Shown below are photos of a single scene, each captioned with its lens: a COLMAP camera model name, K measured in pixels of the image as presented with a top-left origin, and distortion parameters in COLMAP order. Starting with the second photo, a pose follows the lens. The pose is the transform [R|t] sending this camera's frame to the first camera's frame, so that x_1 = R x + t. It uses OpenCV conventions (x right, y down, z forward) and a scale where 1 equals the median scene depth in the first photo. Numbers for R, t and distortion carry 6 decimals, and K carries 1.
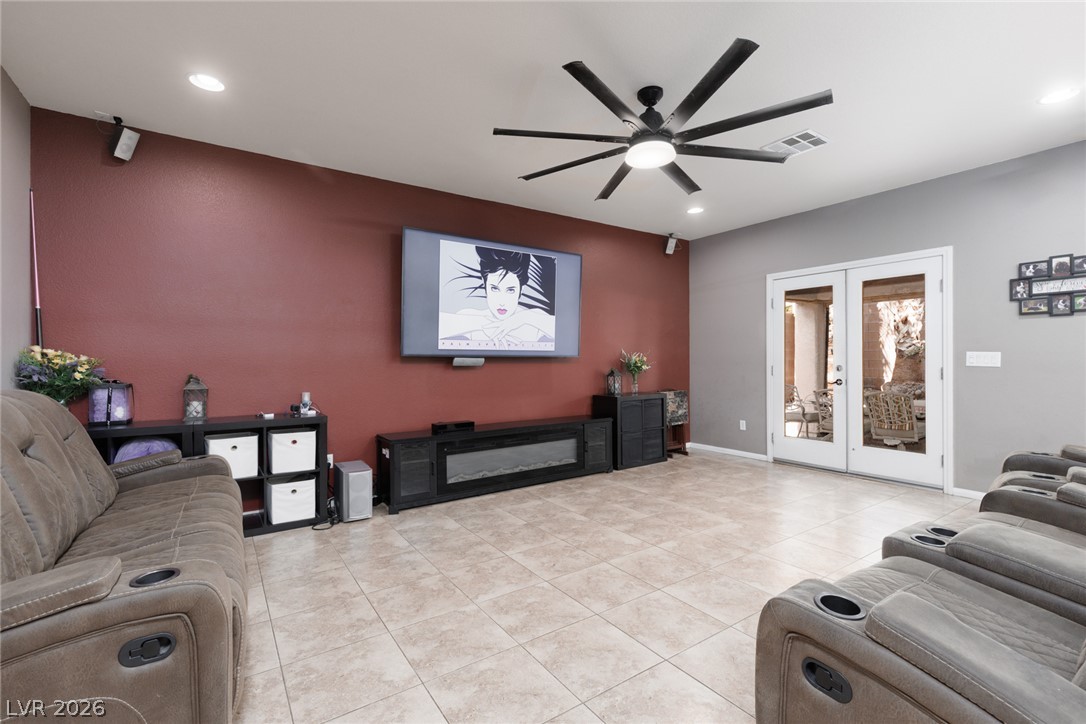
lens RADIAL K [[485.7, 0, 546.2], [0, 485.7, 360.8], [0, 0, 1]] dist [0.007563, -0.001543]
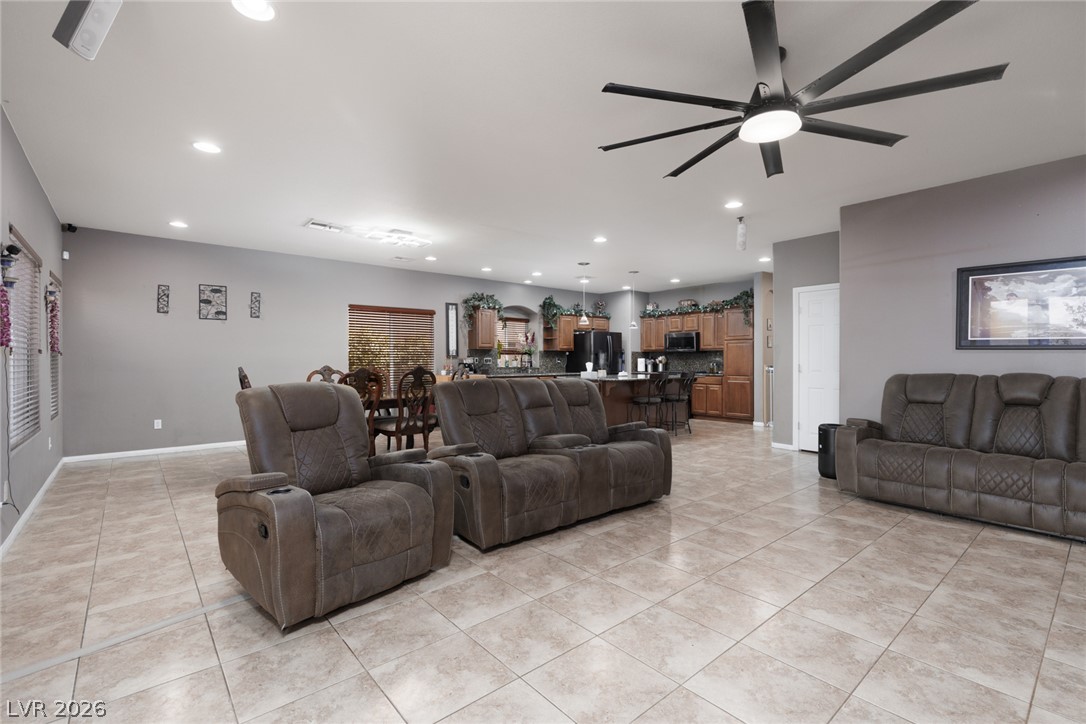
lens RADIAL K [[485.7, 0, 551.1], [0, 485.7, 359.9], [0, 0, 1]] dist [0.007563, -0.001543]
pose [[-0.993515, 0.004654, -0.113602, 0.471626], [0.004695, 0.999989, -0.000098, -0.002561], [0.113600, -0.000631, -0.993526, 1.218302]]
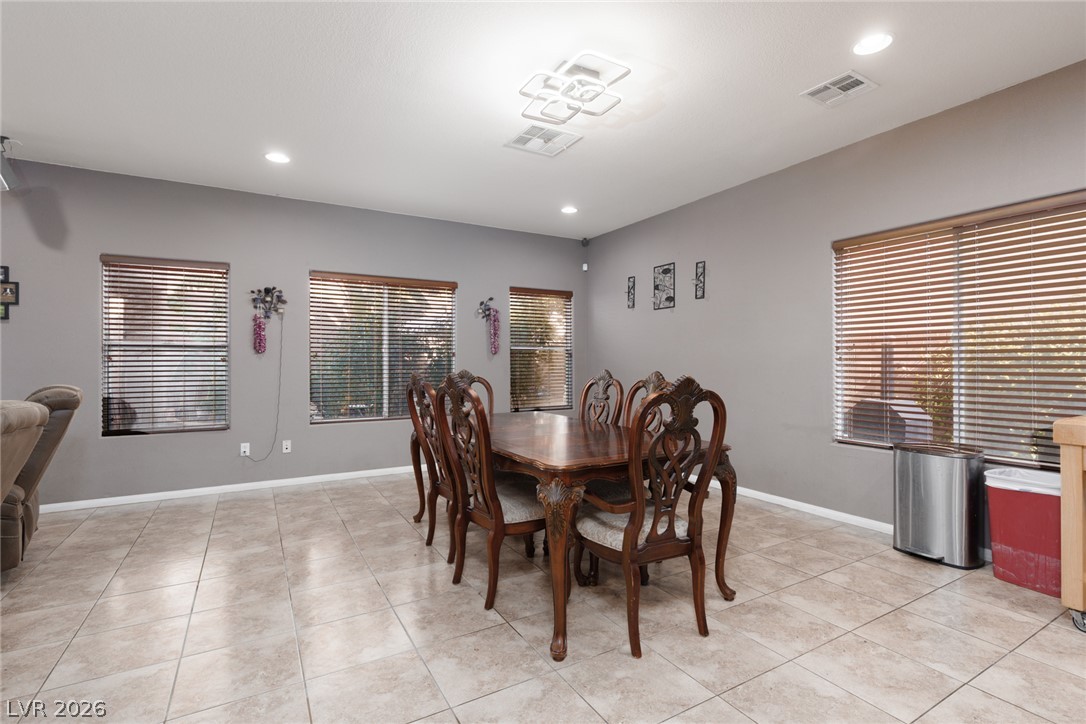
lens RADIAL K [[506.1, 0, 550.6], [0, 506.1, 359.0], [0, 0, 1]] dist [0.006490, 0.000005]
pose [[0.071764, 0.004666, 0.997411, 0.090436], [0.003366, 0.999982, -0.004920, -0.005180], [-0.997416, 0.003710, 0.071747, -0.225382]]
